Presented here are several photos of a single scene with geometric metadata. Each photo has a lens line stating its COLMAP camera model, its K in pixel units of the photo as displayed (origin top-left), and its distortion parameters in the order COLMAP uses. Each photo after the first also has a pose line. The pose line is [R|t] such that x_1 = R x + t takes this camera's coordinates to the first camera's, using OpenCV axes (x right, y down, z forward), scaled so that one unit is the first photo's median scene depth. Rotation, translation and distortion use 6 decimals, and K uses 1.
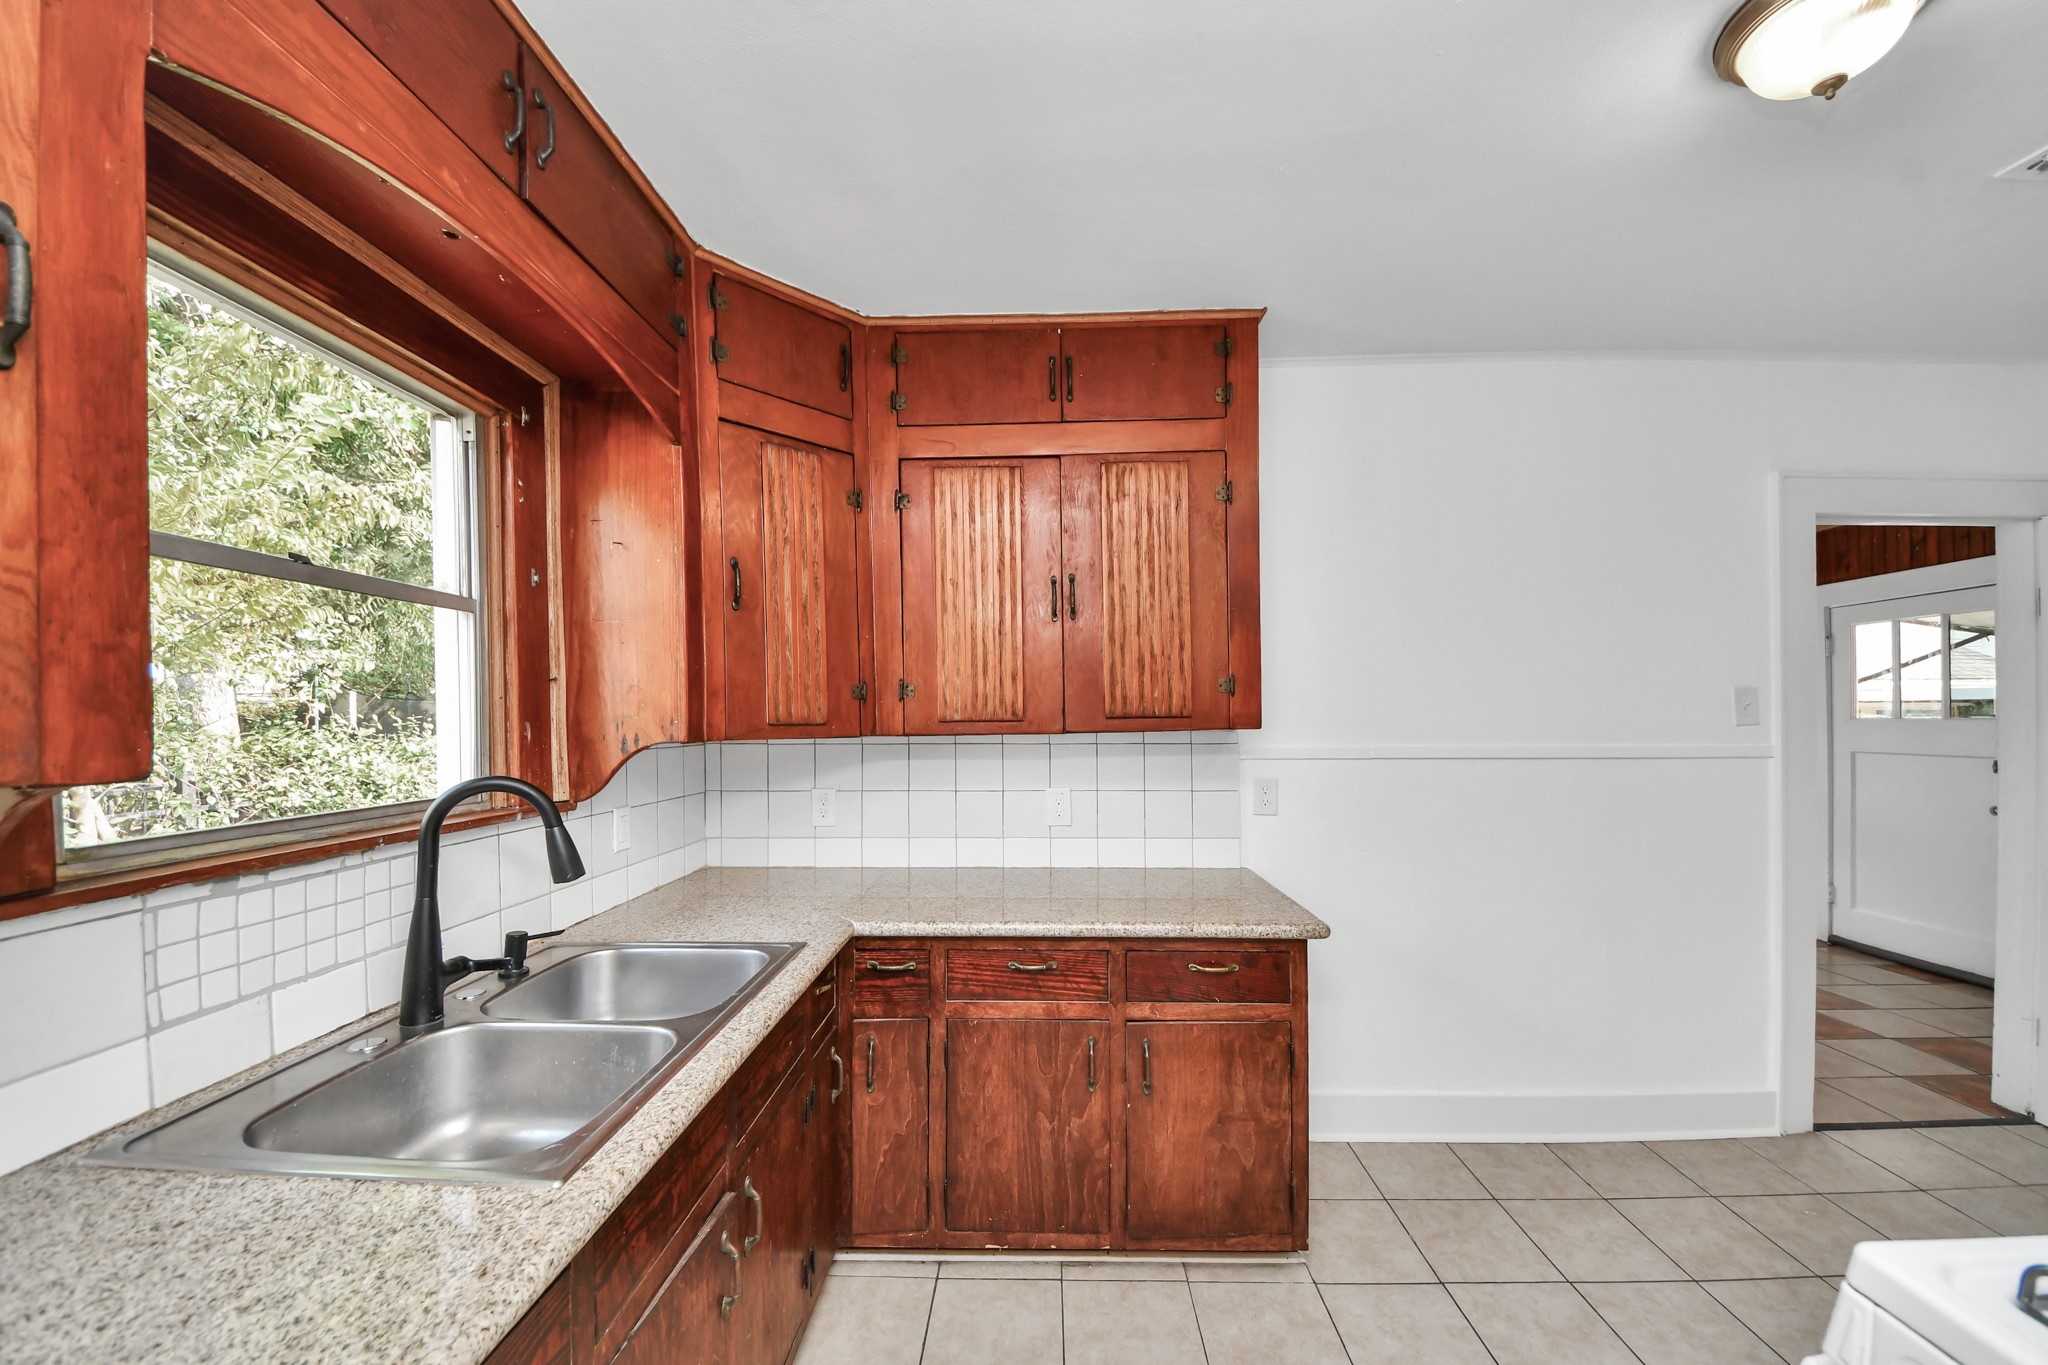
lens RADIAL K [[741.7, 0, 1021.2], [0, 741.7, 712.5], [0, 0, 1]] dist [0.024500, -0.015147]
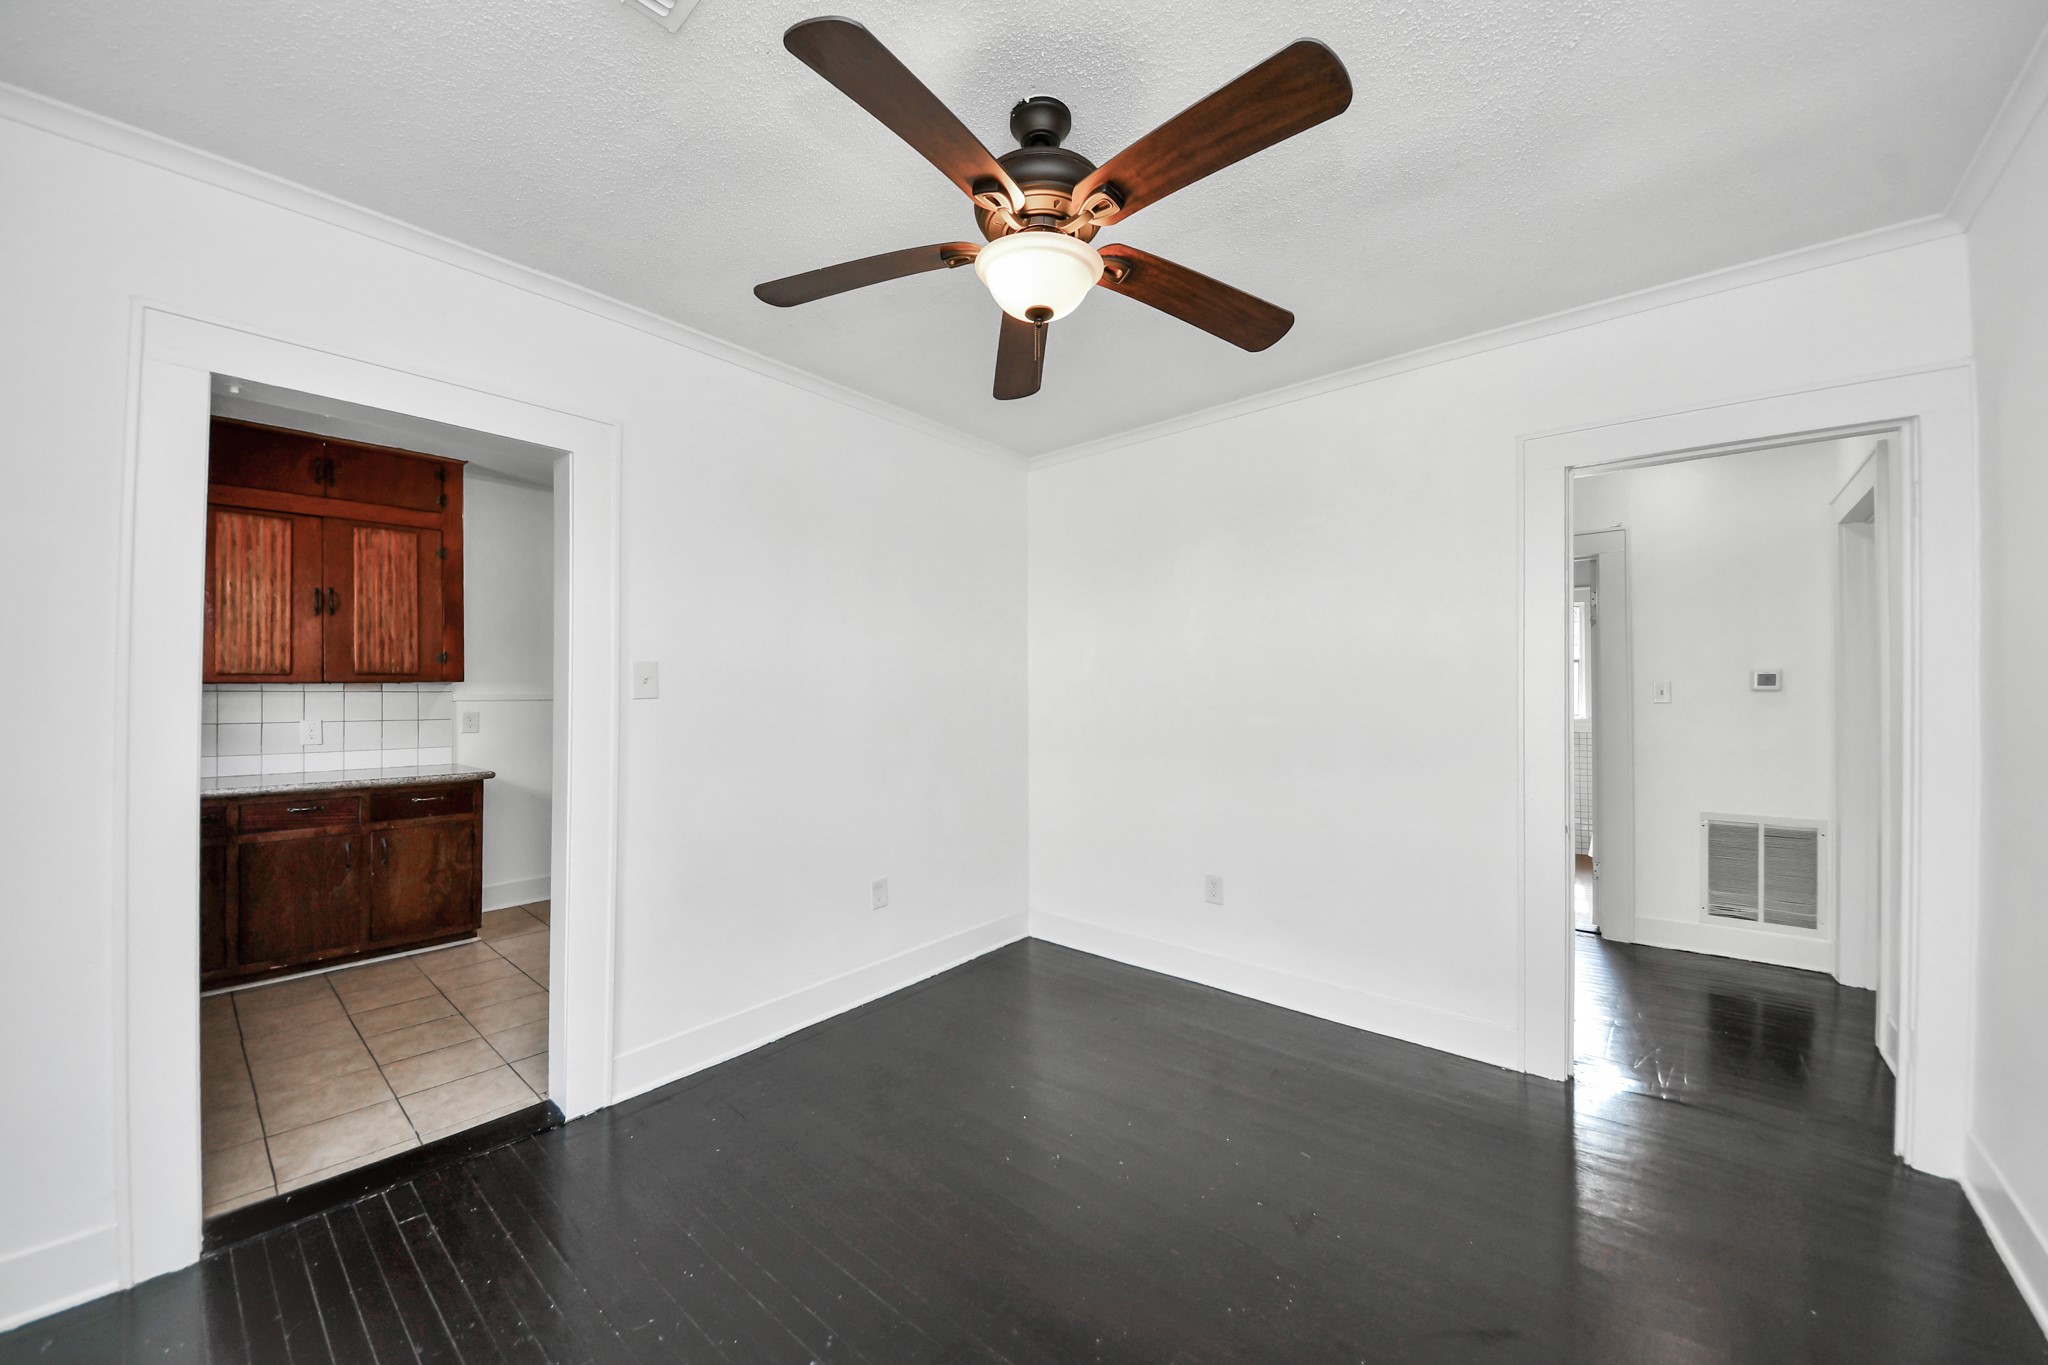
lens RADIAL K [[759.0, 0, 1030.5], [0, 759.0, 678.3], [0, 0, 1]] dist [0.014789, -0.016526]
pose [[0.624149, 0.015098, 0.781159, -0.285462], [-0.001875, 0.999839, -0.017827, 0.046103], [-0.781303, 0.009662, 0.624077, -1.321409]]
